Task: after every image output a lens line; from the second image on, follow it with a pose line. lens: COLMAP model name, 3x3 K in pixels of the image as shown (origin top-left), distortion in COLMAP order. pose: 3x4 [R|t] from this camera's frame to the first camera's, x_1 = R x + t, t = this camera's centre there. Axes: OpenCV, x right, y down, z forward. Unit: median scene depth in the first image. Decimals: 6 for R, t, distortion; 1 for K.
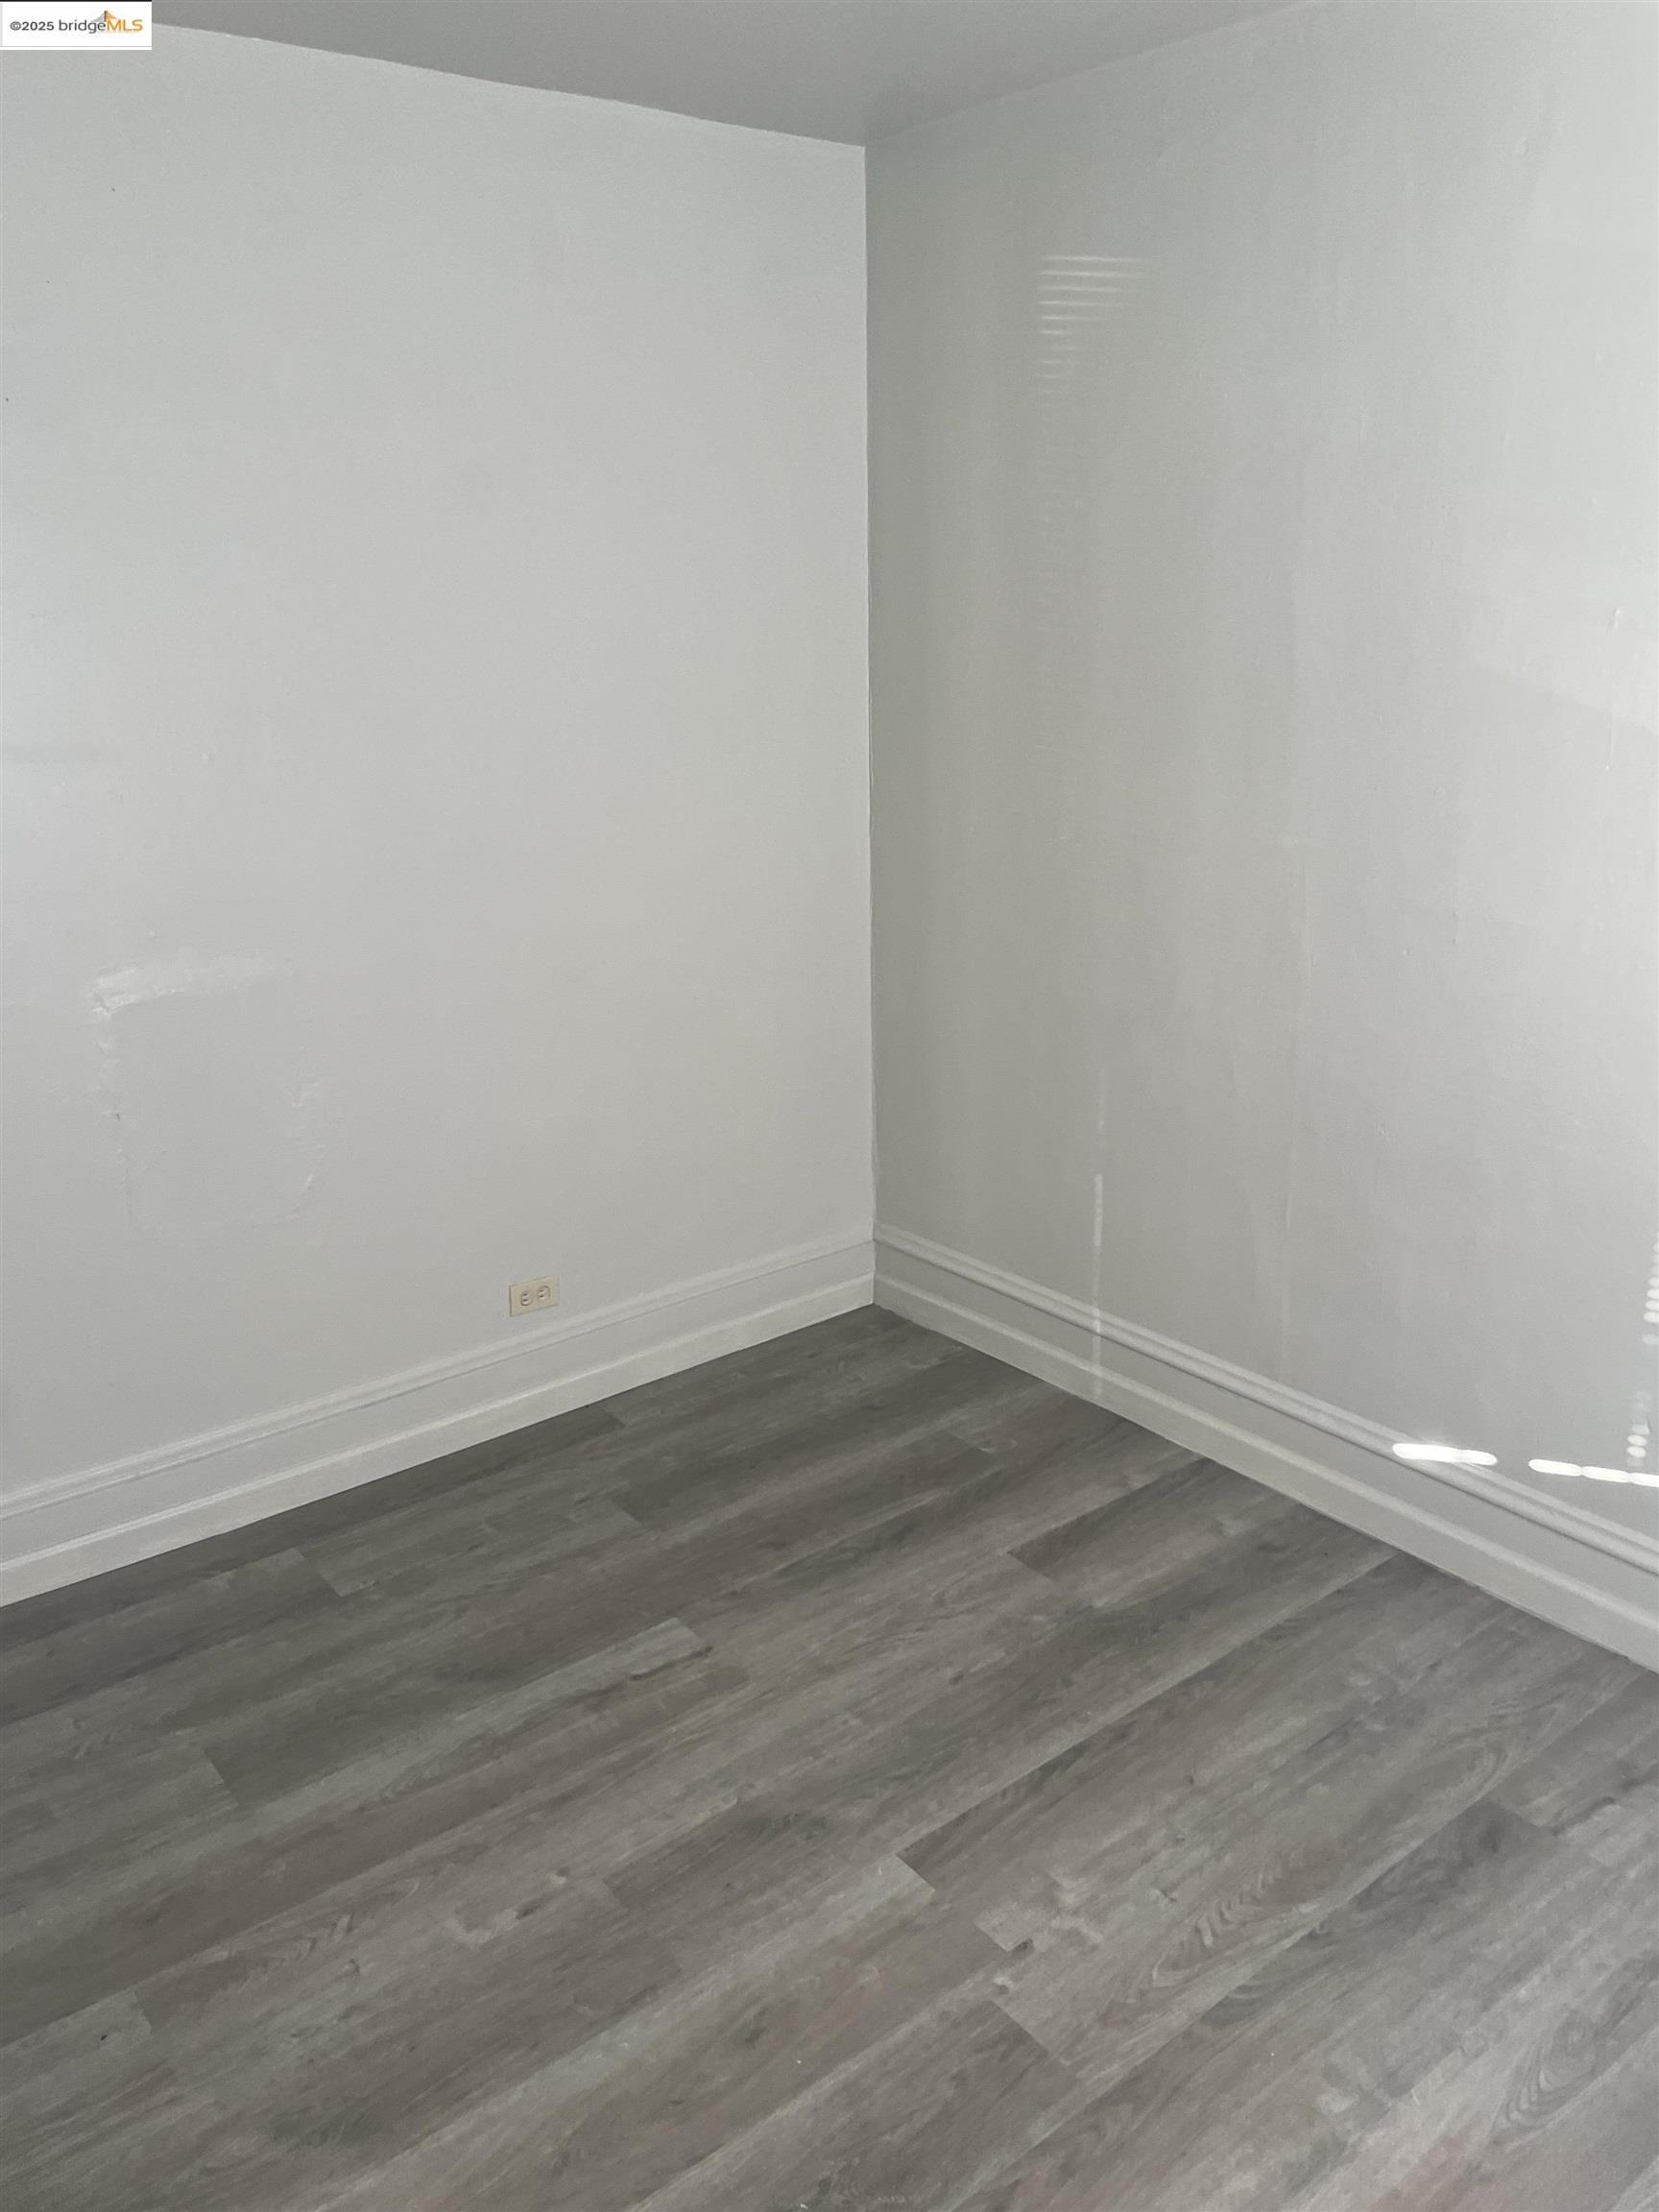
lens RADIAL K [[1676.7, 0, 836.1], [0, 1676.7, 1067.0], [0, 0, 1]] dist [0.078646, -0.101811]
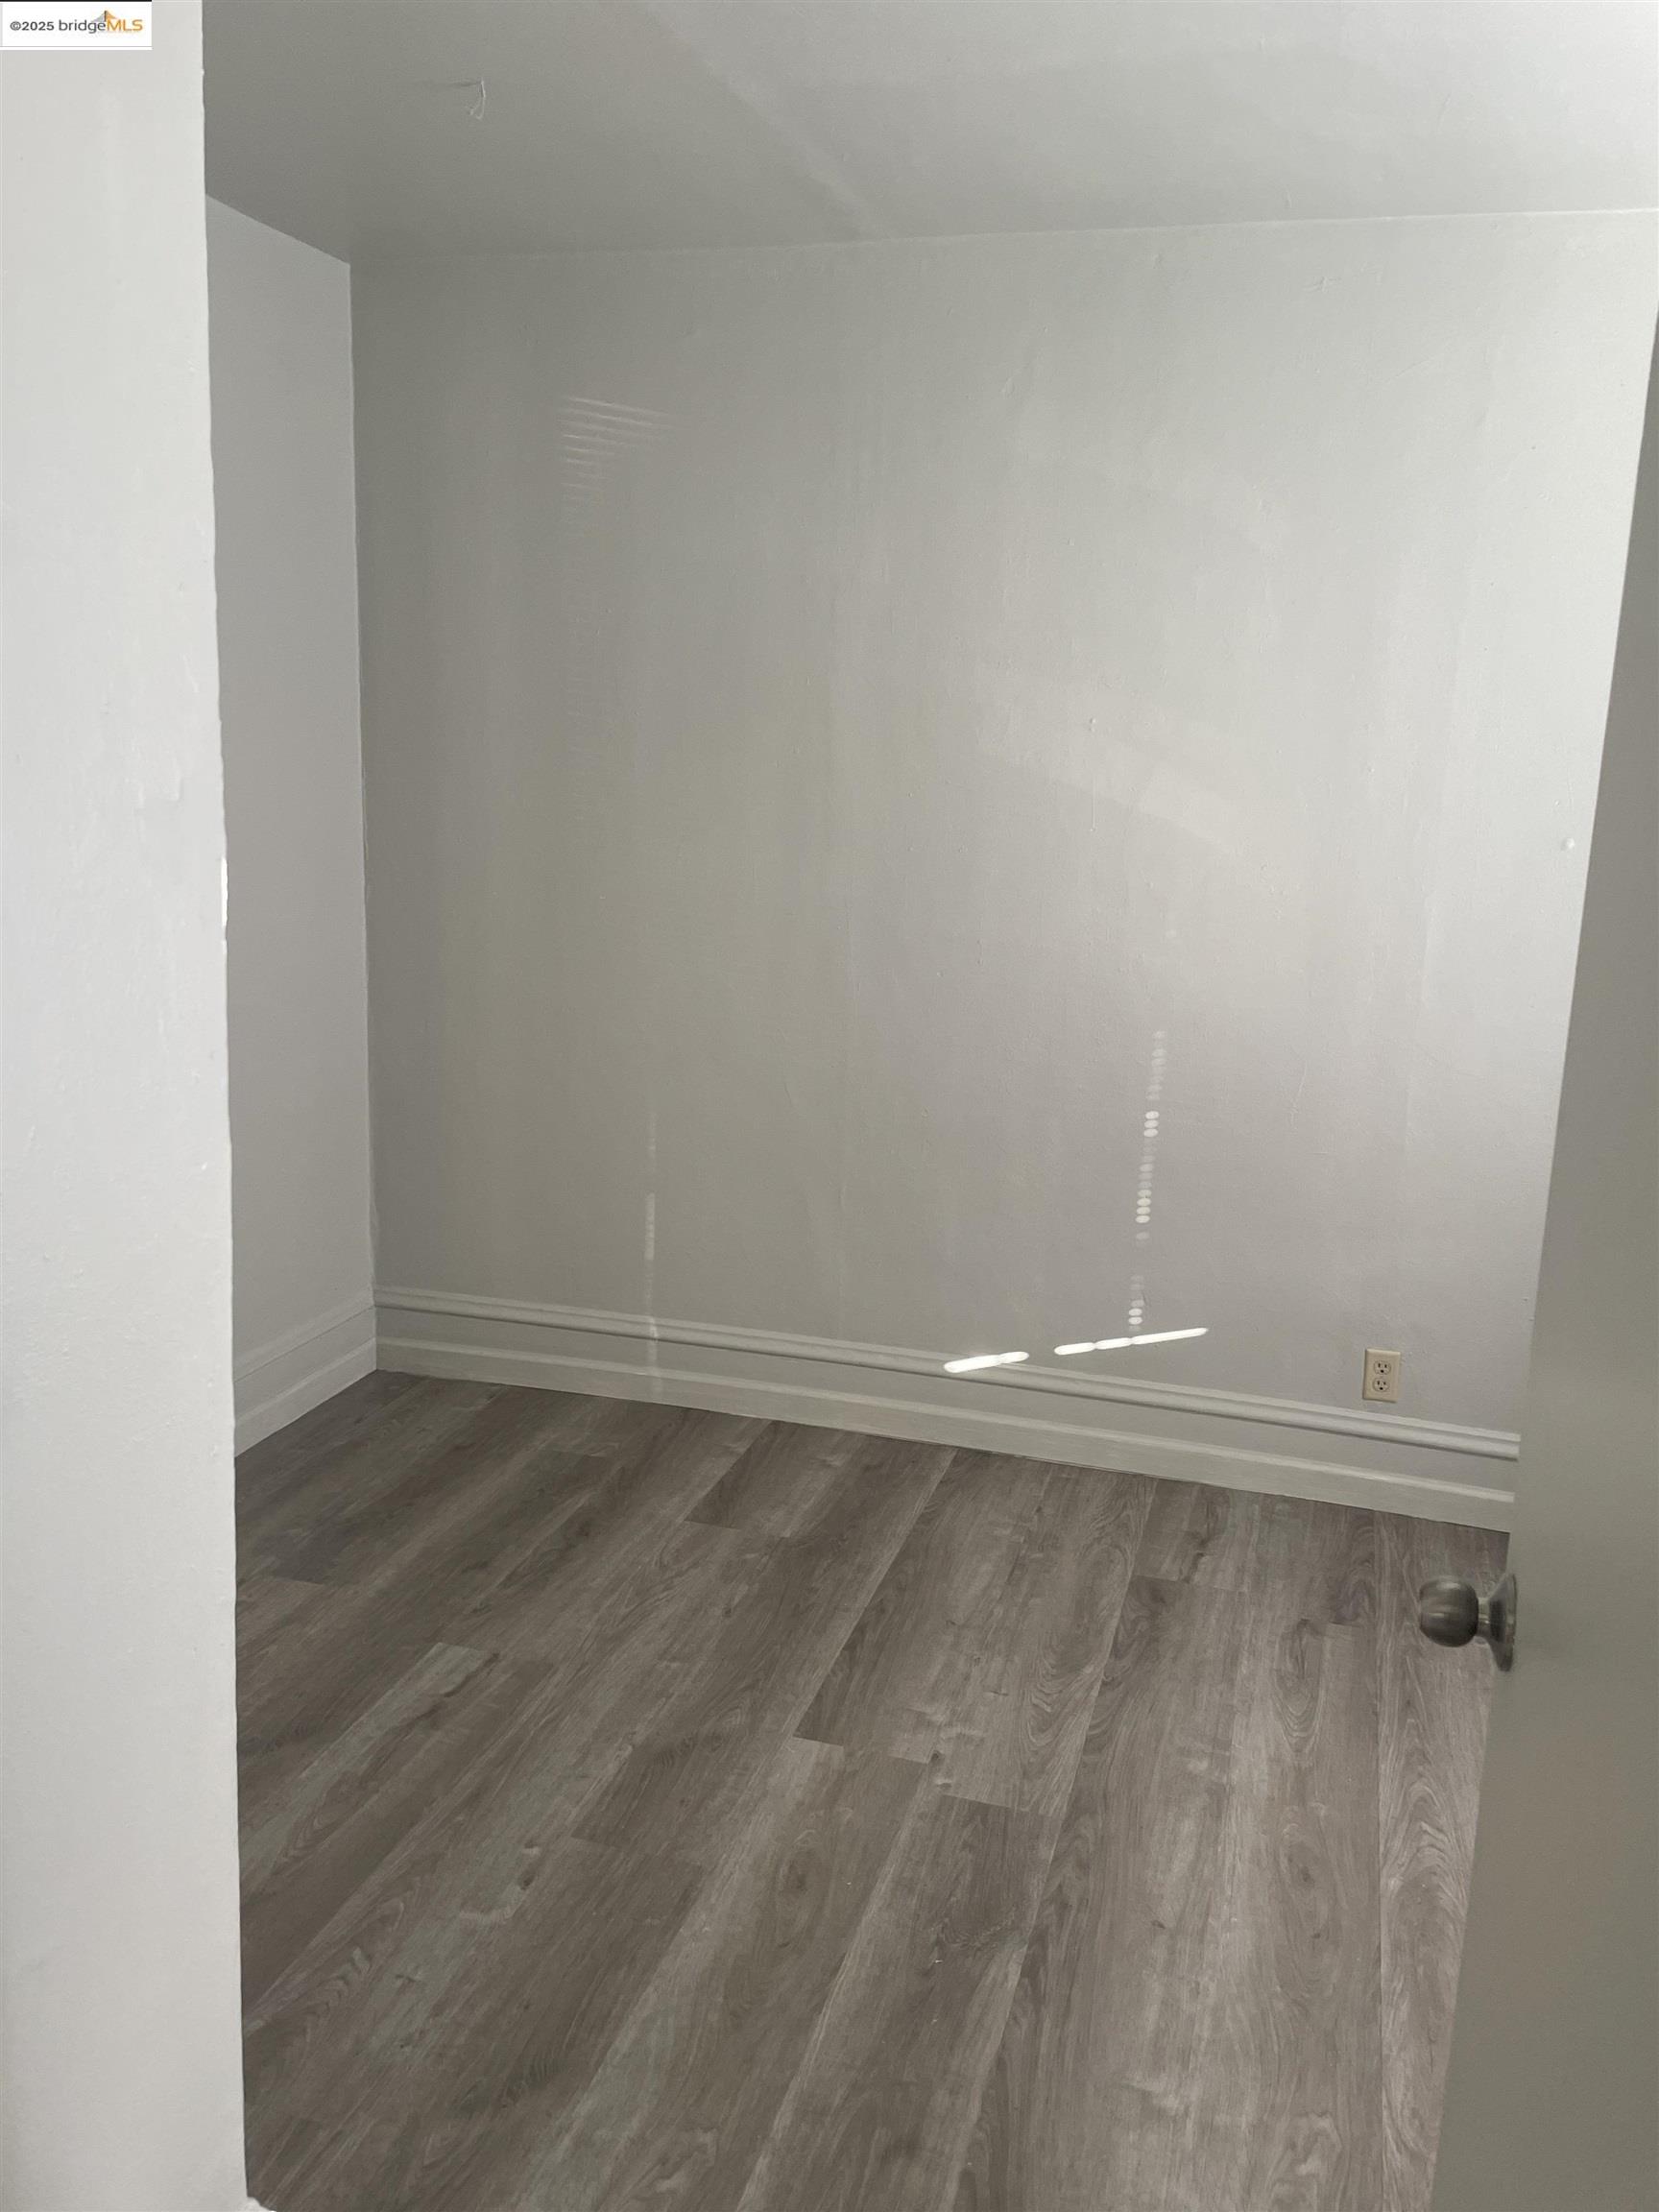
lens RADIAL K [[1676.7, 0, 862.6], [0, 1676.7, 1060.6], [0, 0, 1]] dist [0.078646, -0.101811]
pose [[0.815191, -0.059235, 0.576156, -0.498801], [0.106847, 0.993064, -0.049078, 0.060954], [-0.569252, 0.101568, 0.815865, -0.013373]]
